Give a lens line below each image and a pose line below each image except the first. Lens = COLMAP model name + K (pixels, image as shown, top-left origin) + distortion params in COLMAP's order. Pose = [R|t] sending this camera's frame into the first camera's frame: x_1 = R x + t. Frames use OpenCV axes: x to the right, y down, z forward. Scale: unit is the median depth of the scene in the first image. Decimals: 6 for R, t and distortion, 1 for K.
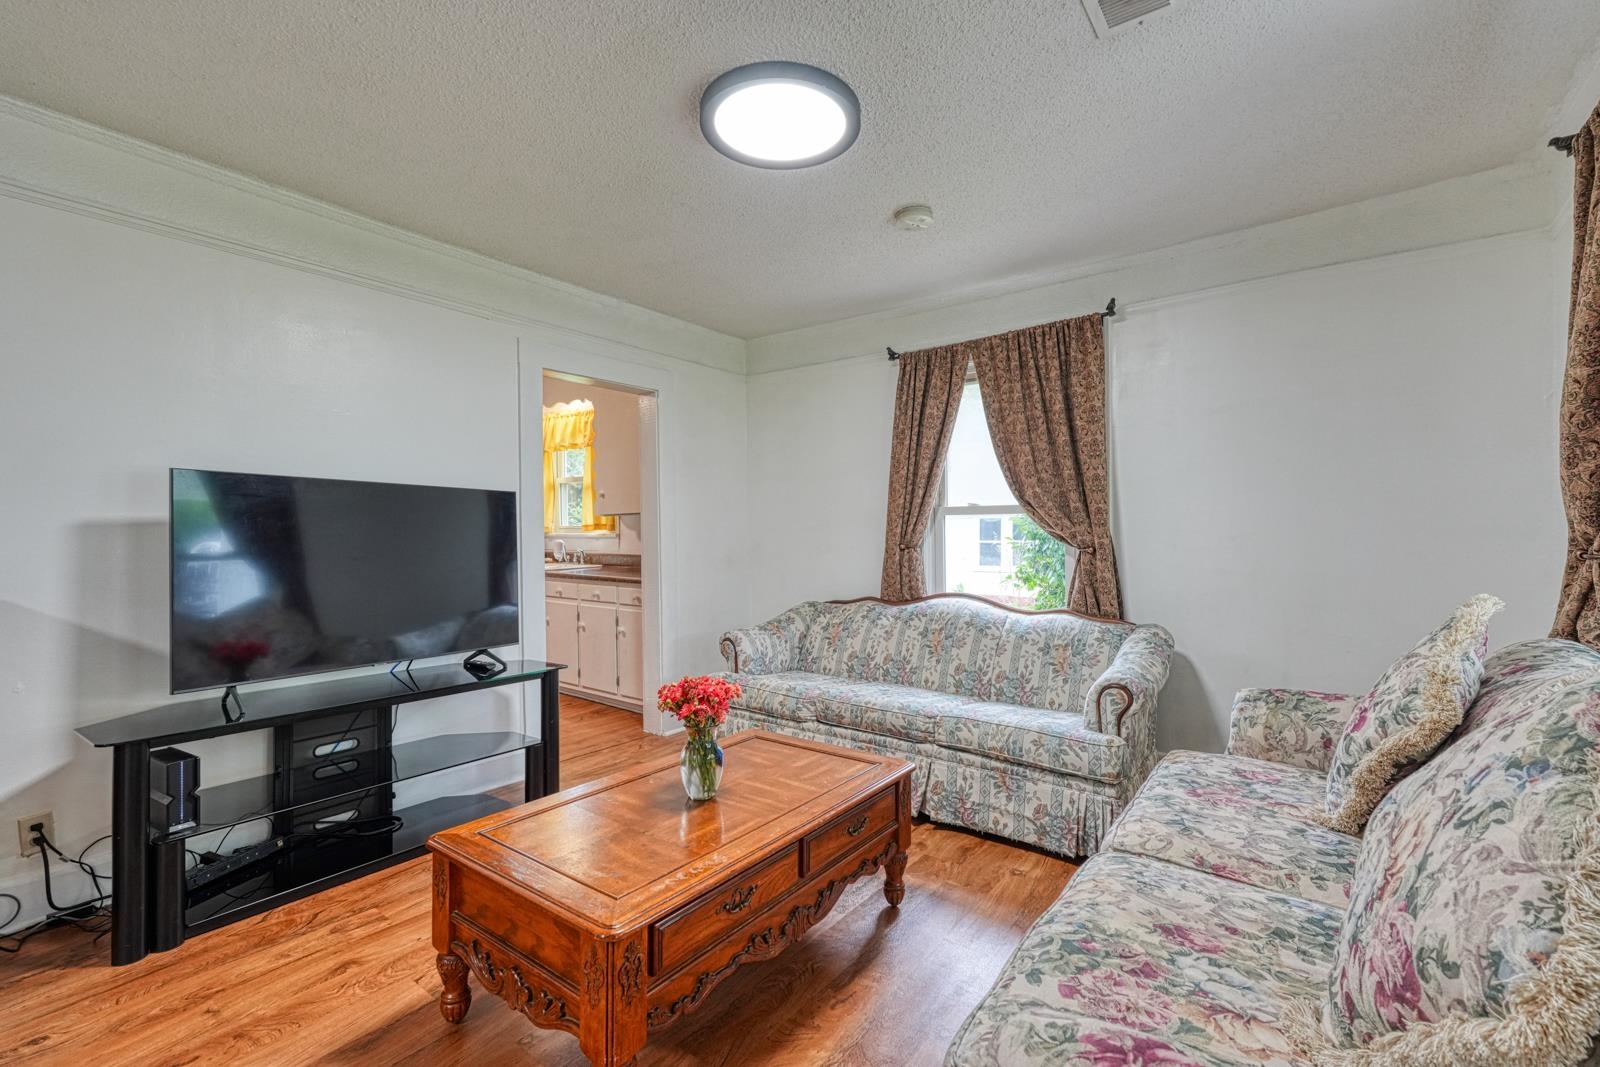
lens RADIAL K [[703.0, 0, 803.2], [0, 703.0, 527.8], [0, 0, 1]] dist [0.000616, -0.000176]
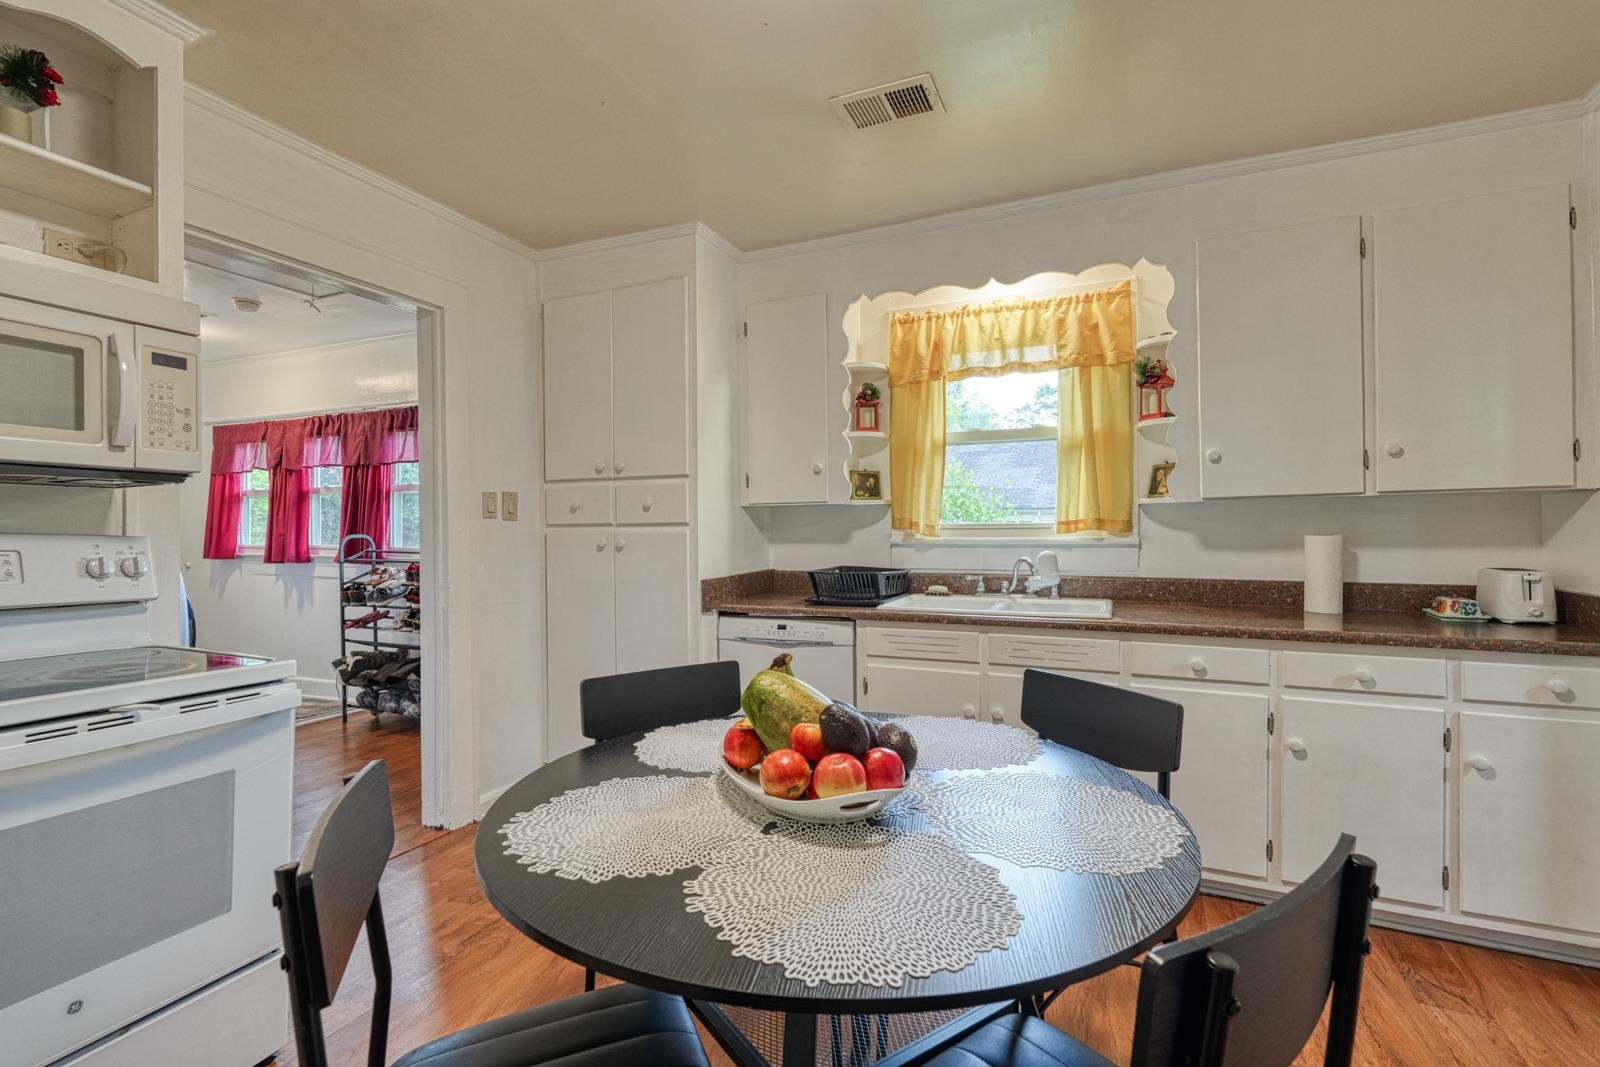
lens RADIAL K [[703.0, 0, 799.0], [0, 703.0, 541.1], [0, 0, 1]] dist [0.000616, -0.000176]
pose [[0.973283, -0.005235, 0.229548, -0.972999], [0.003114, 0.999949, 0.009600, 0.006853], [-0.229587, -0.008628, 0.973250, 0.868328]]
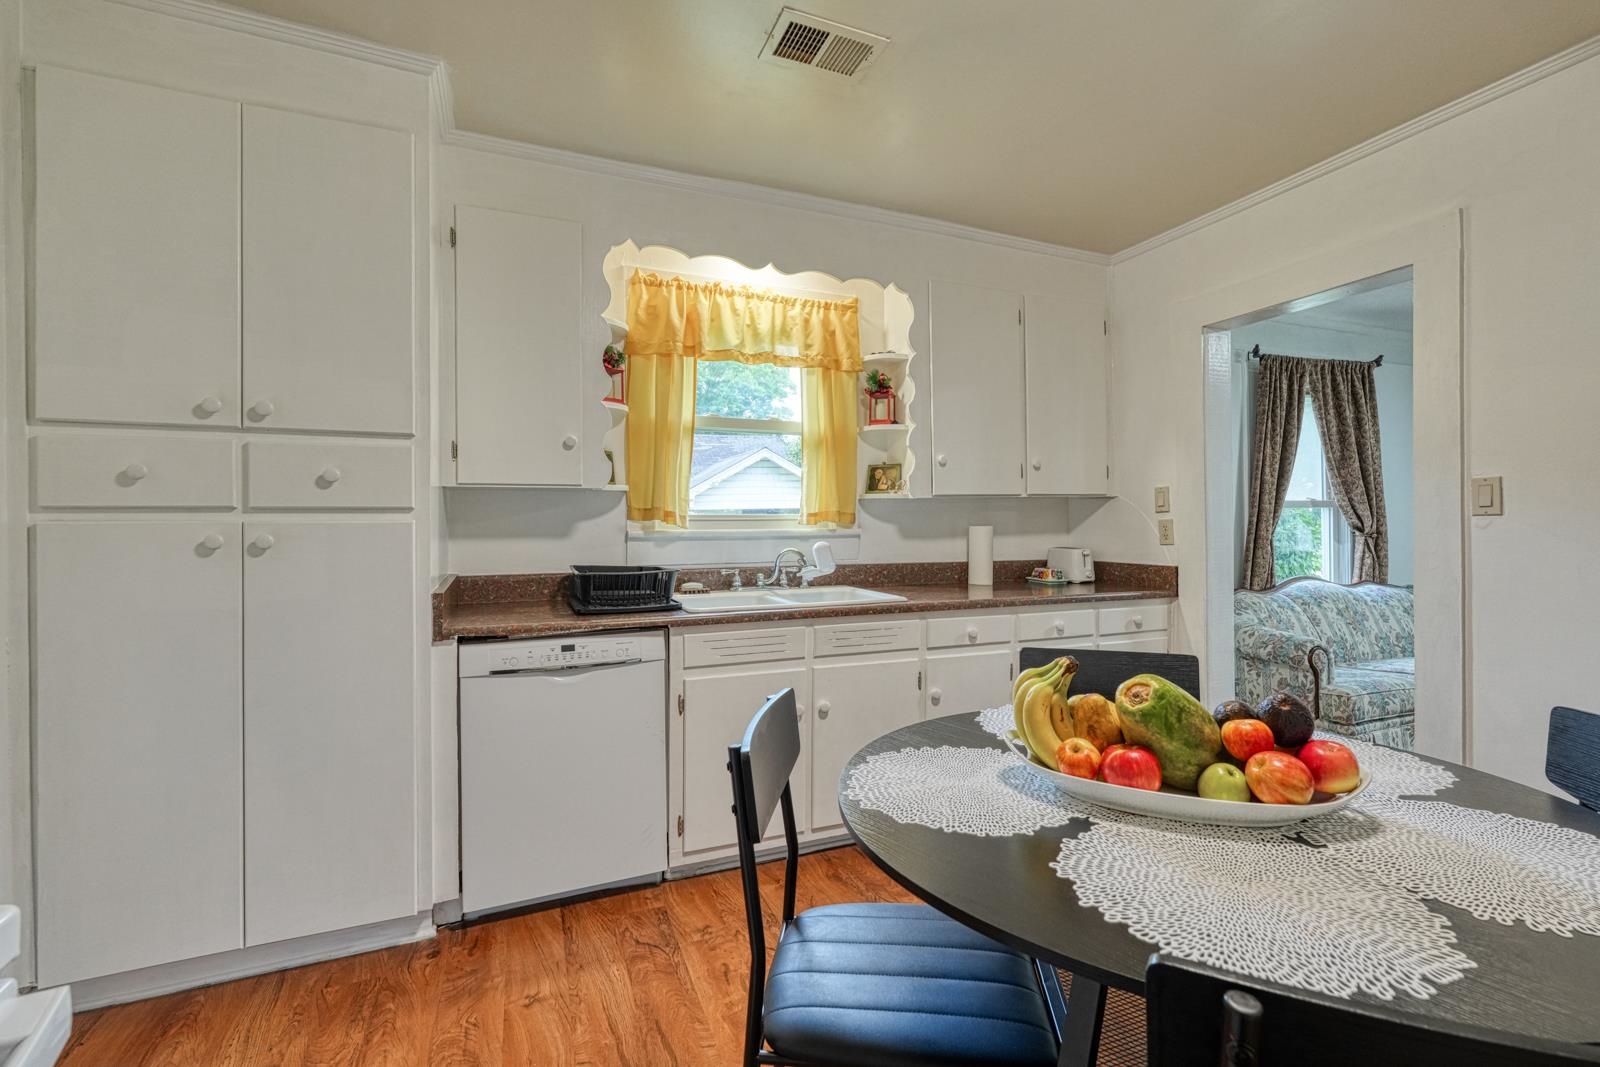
lens RADIAL K [[703.0, 0, 811.9], [0, 703.0, 528.6], [0, 0, 1]] dist [0.000616, -0.000176]
pose [[0.504414, -0.003708, 0.863454, -1.228956], [0.006258, 0.999980, 0.000638, 0.010762], [-0.863439, 0.005081, 0.504428, 1.170486]]
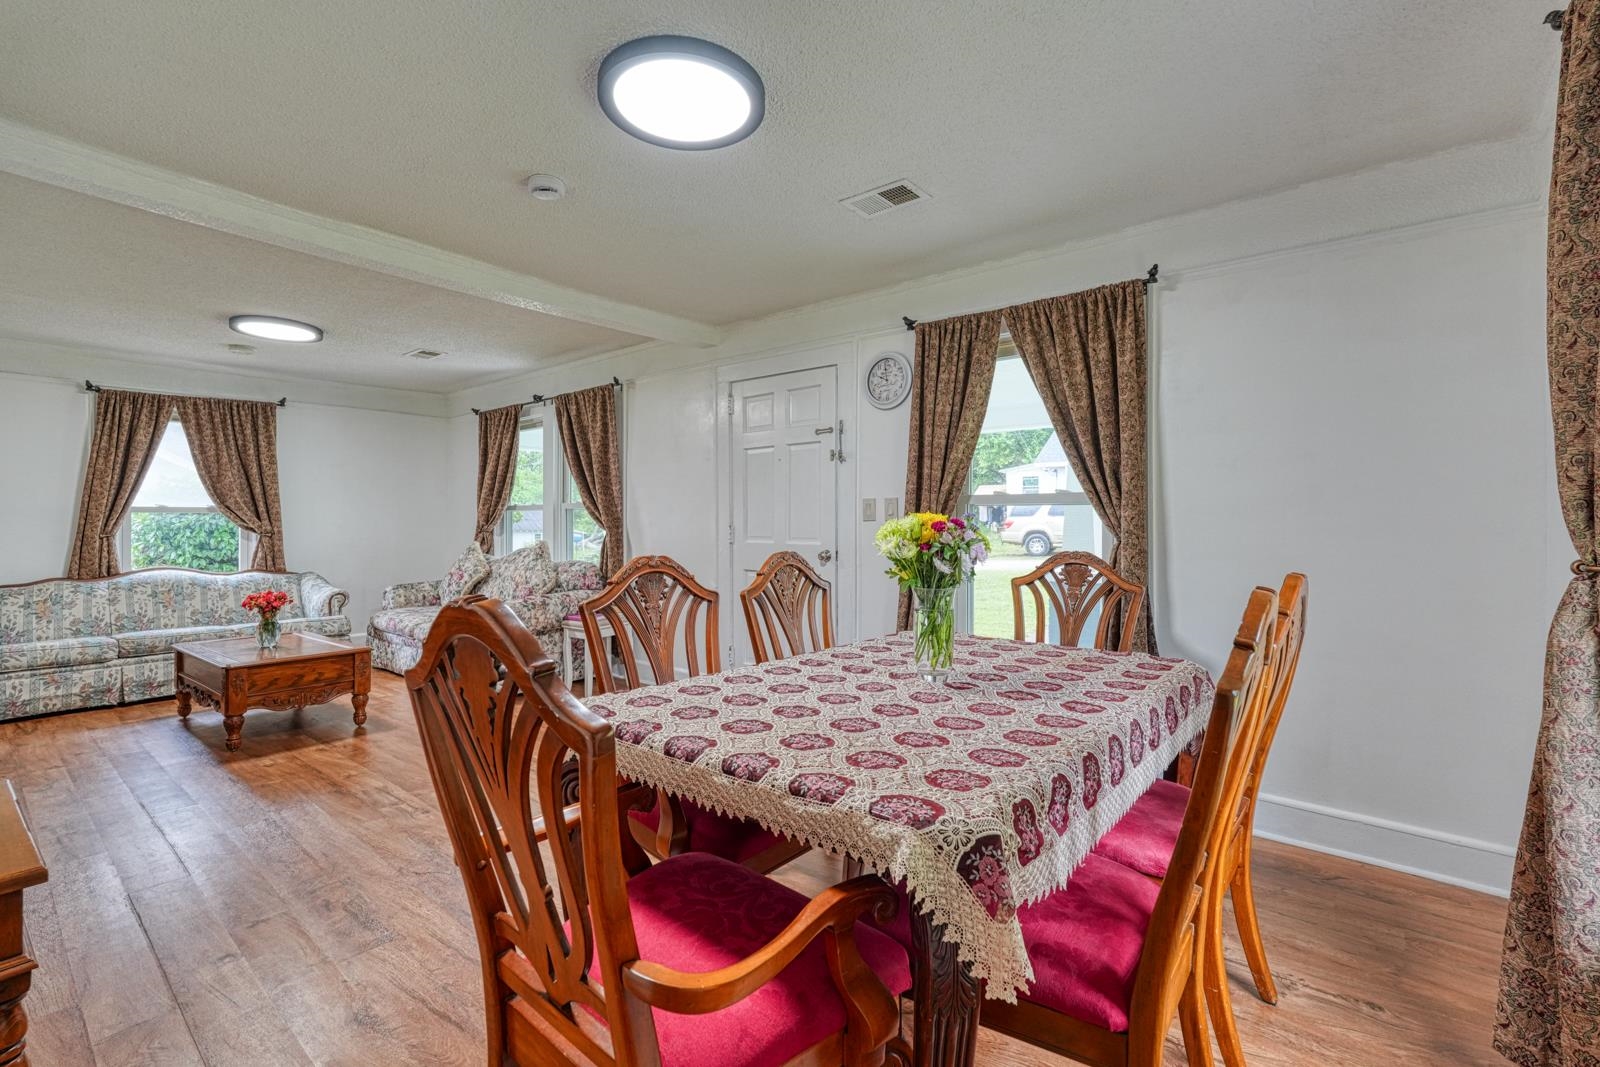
lens RADIAL K [[703.0, 0, 795.8], [0, 703.0, 526.1], [0, 0, 1]] dist [0.000616, -0.000176]
pose [[0.036602, 0.000874, 0.999330, -1.236883], [-0.003669, 0.999993, -0.000740, 0.005775], [-0.999323, -0.003640, 0.036605, -0.373225]]
